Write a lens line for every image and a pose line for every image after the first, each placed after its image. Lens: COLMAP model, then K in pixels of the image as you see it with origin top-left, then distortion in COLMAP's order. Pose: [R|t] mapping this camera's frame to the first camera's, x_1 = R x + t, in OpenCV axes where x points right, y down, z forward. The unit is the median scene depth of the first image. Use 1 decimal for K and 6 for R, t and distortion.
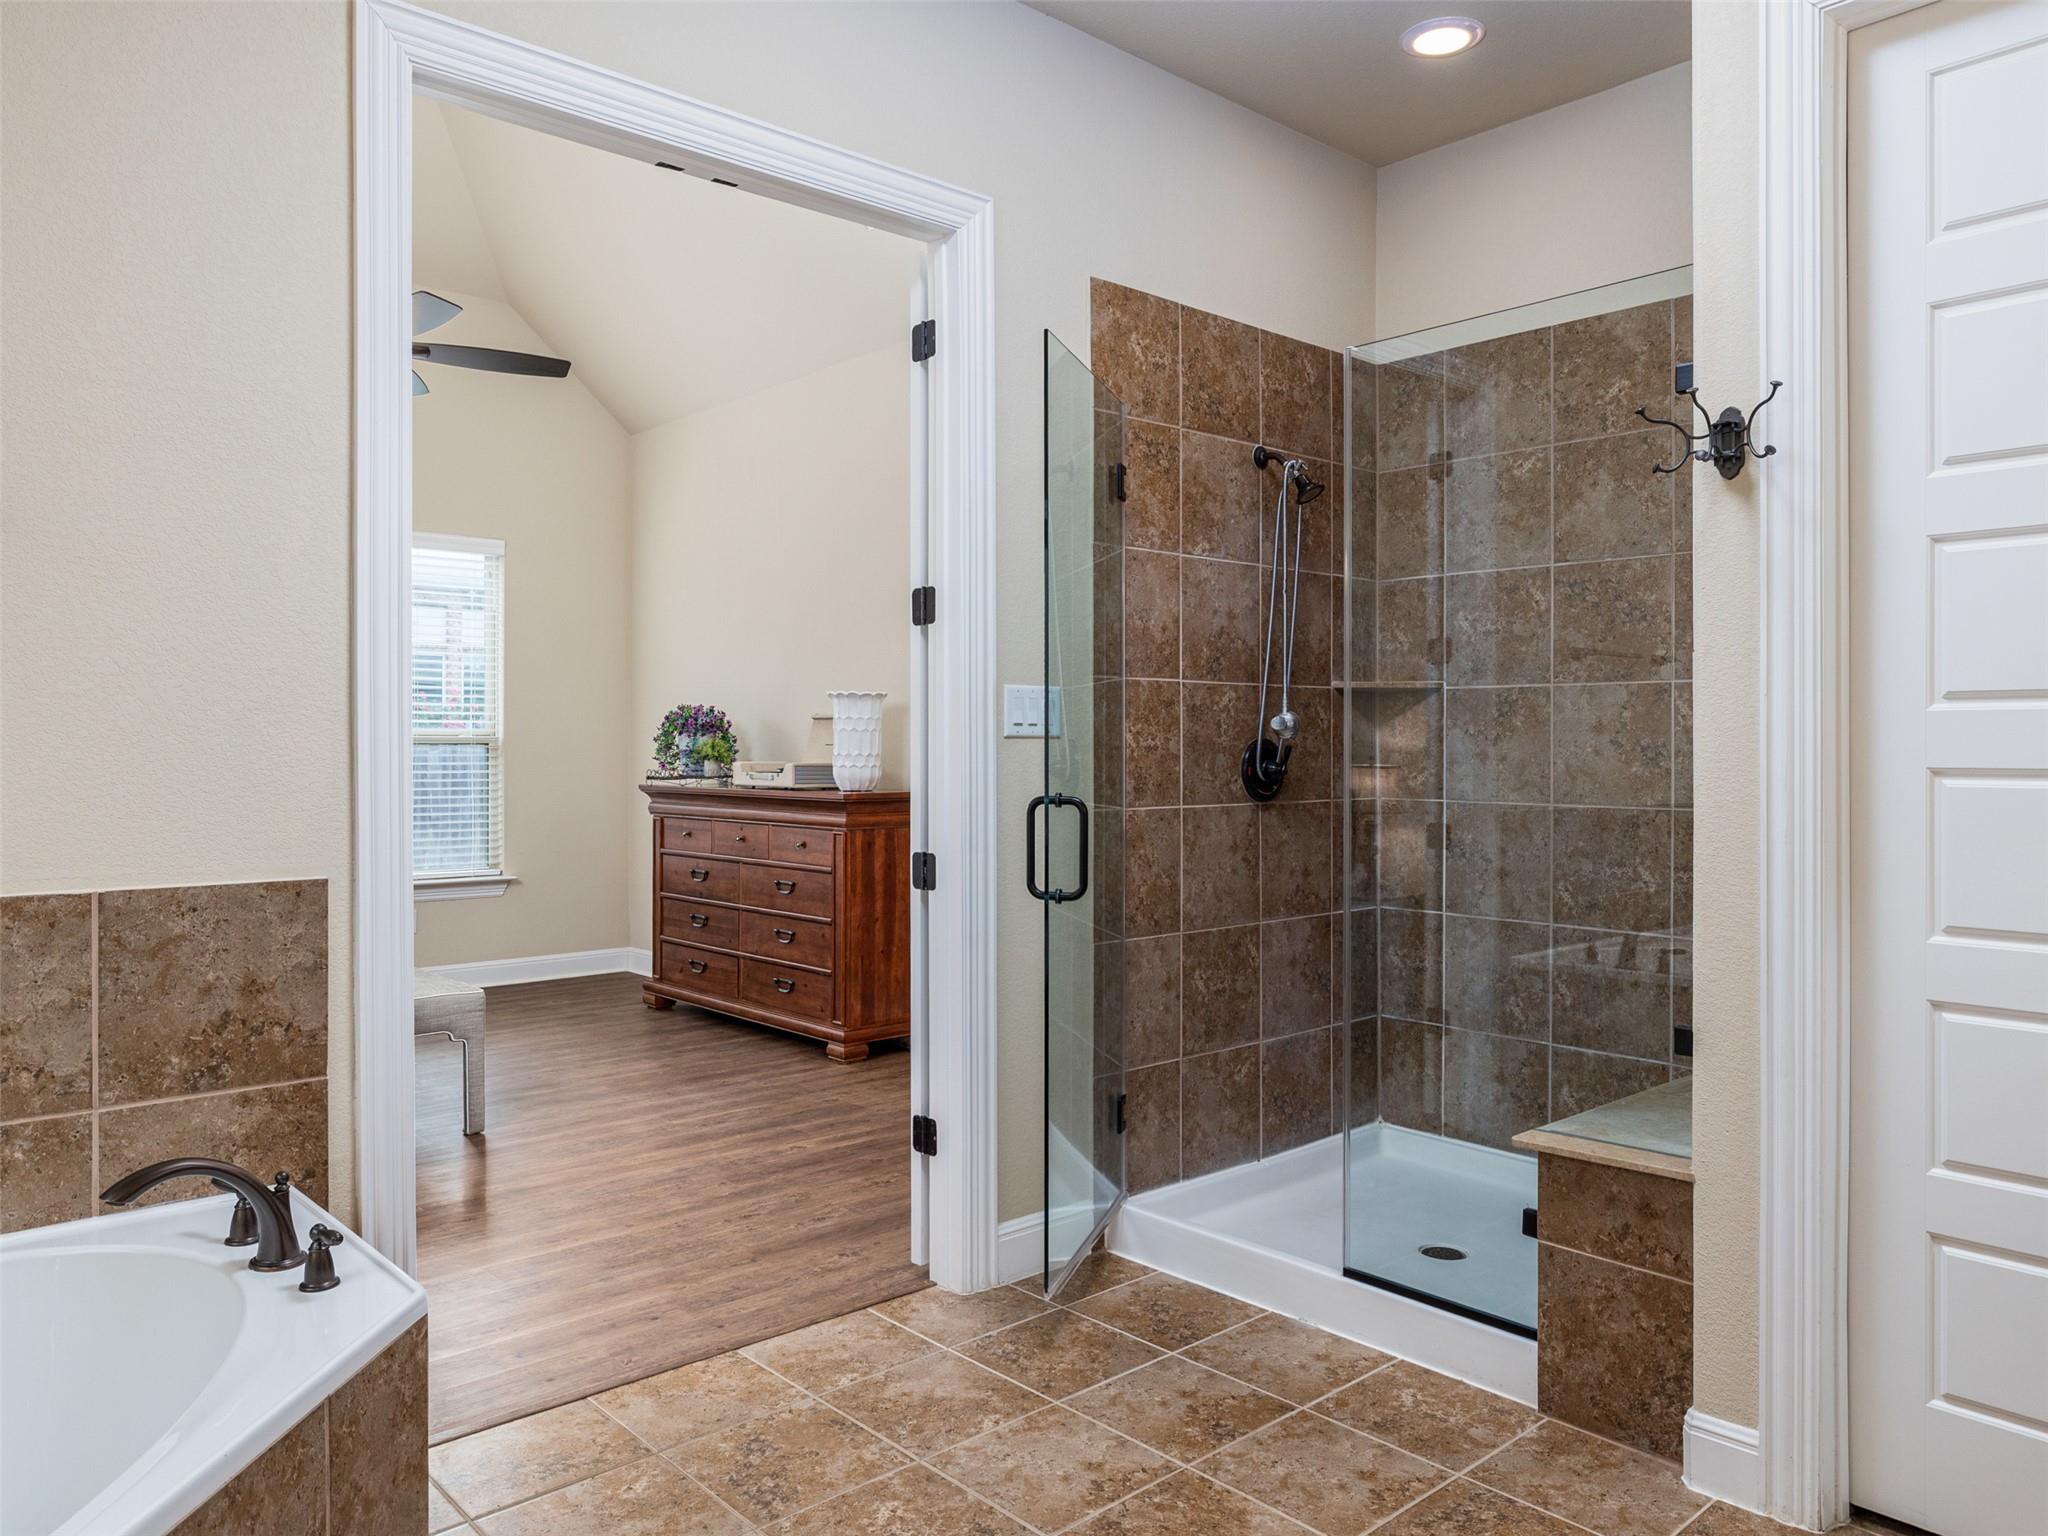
lens RADIAL K [[1451.6, 0, 1068.7], [0, 1451.6, 763.2], [0, 0, 1]] dist [-0.004377, -0.002098]
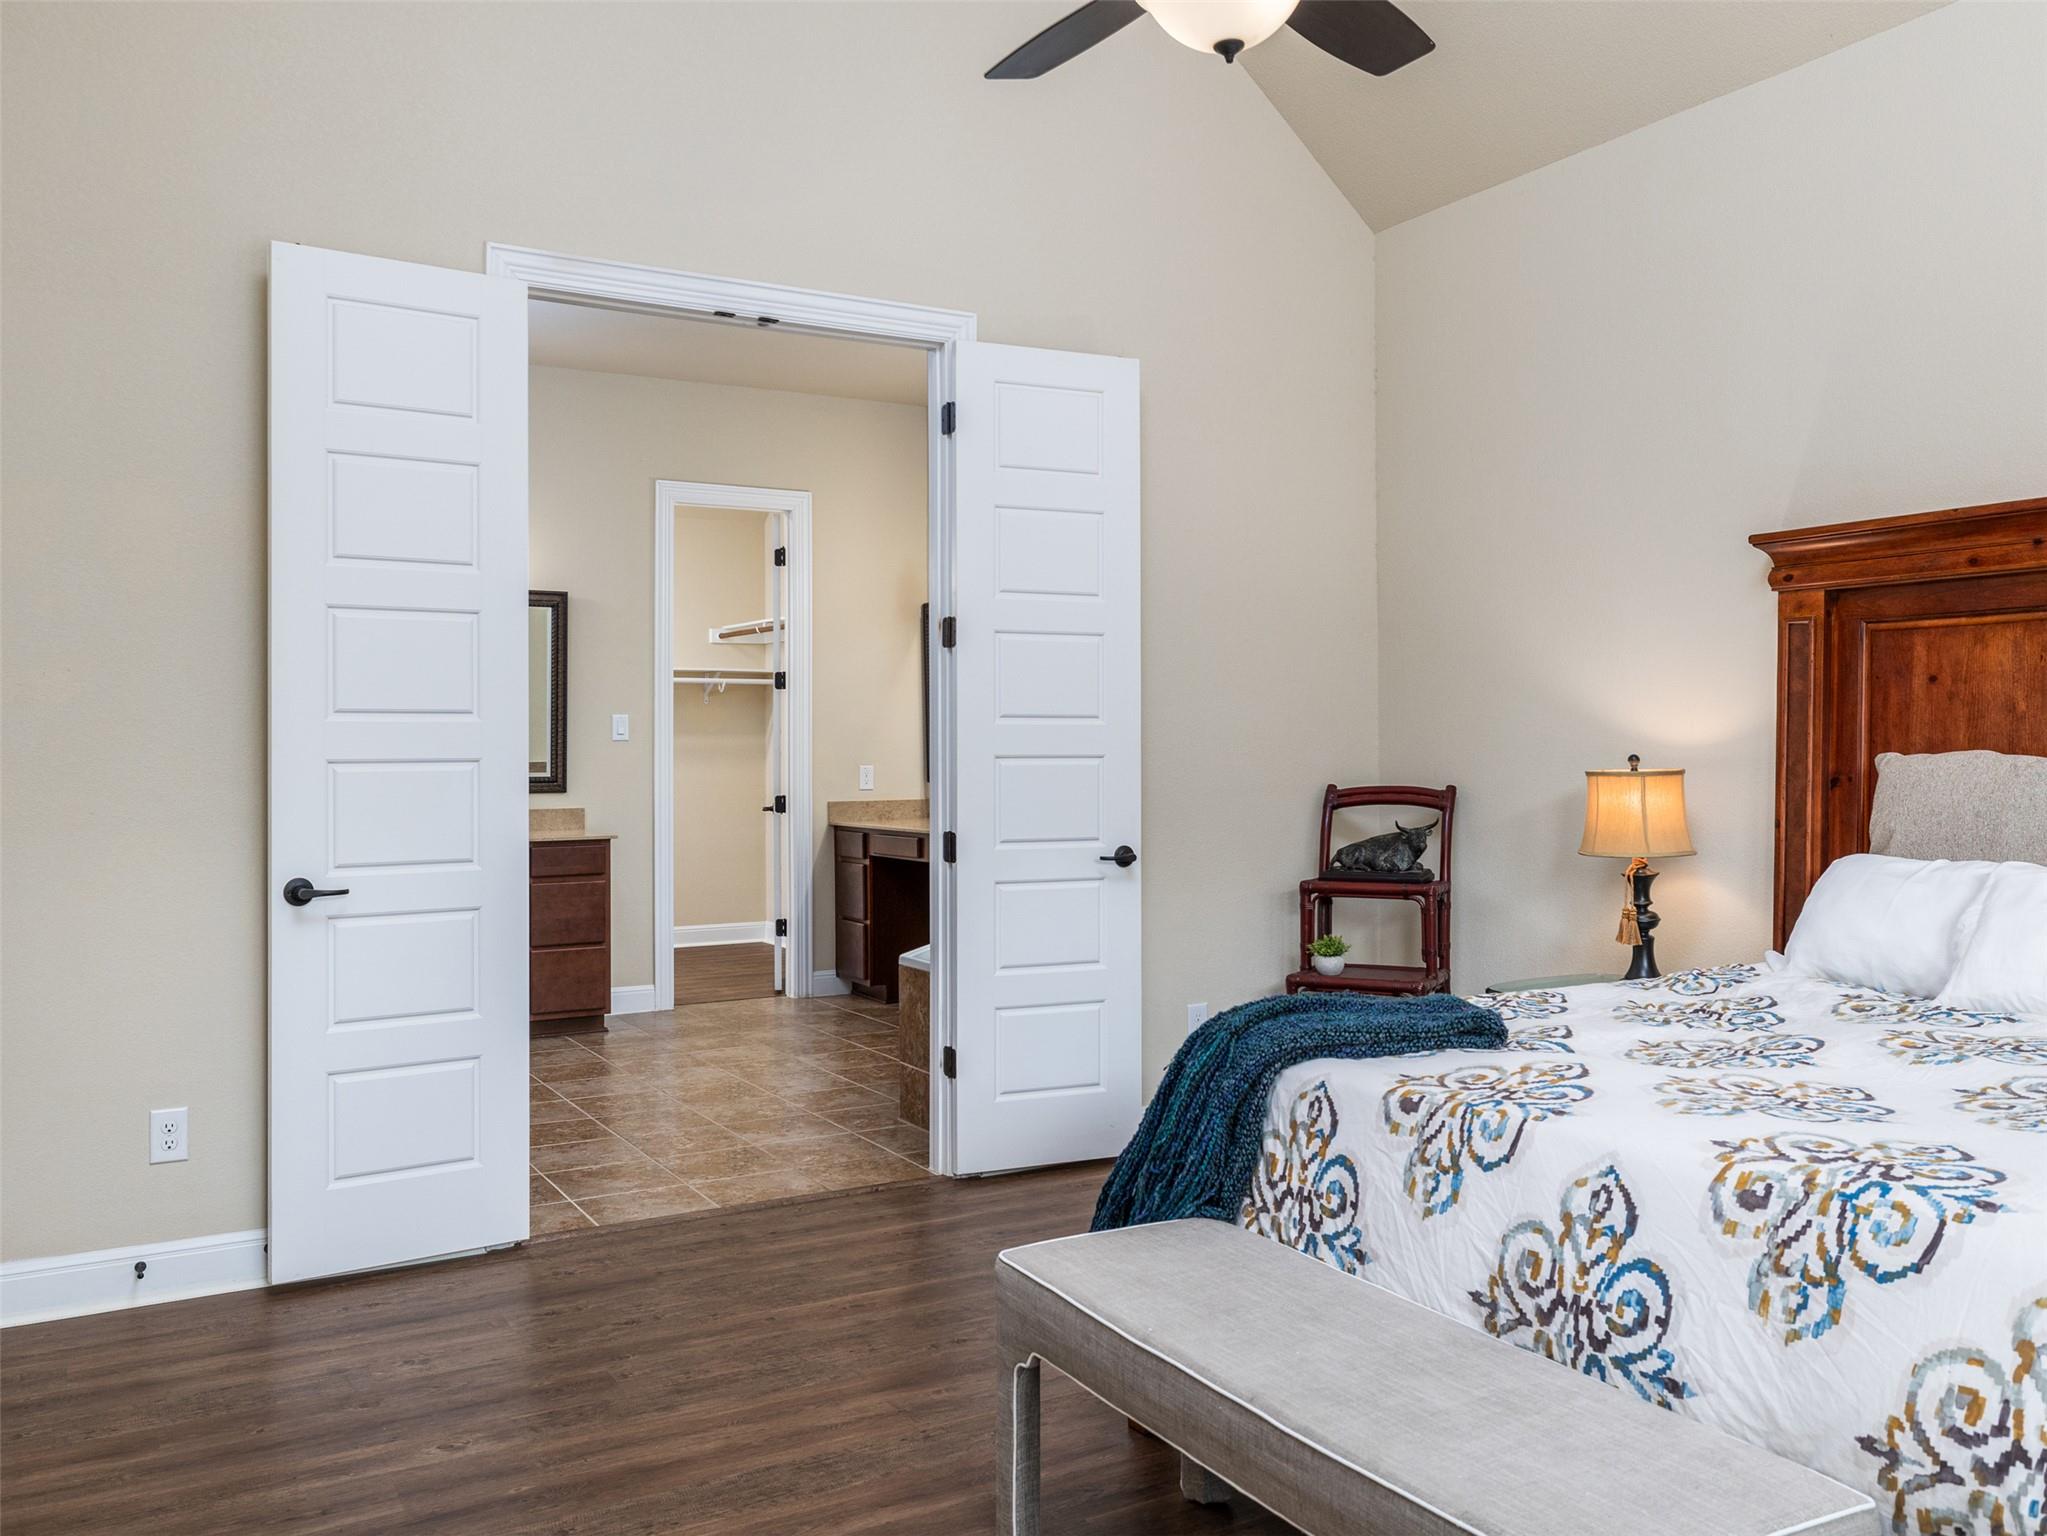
lens RADIAL K [[1673.6, 0, 1050.1], [0, 1673.6, 759.7], [0, 0, 1]] dist [-0.001872, 0.002052]
pose [[-0.976259, 0.002401, 0.216594, -1.109361], [0.006216, 0.999837, 0.016931, -0.025982], [-0.216518, 0.017875, -0.976115, 3.149954]]
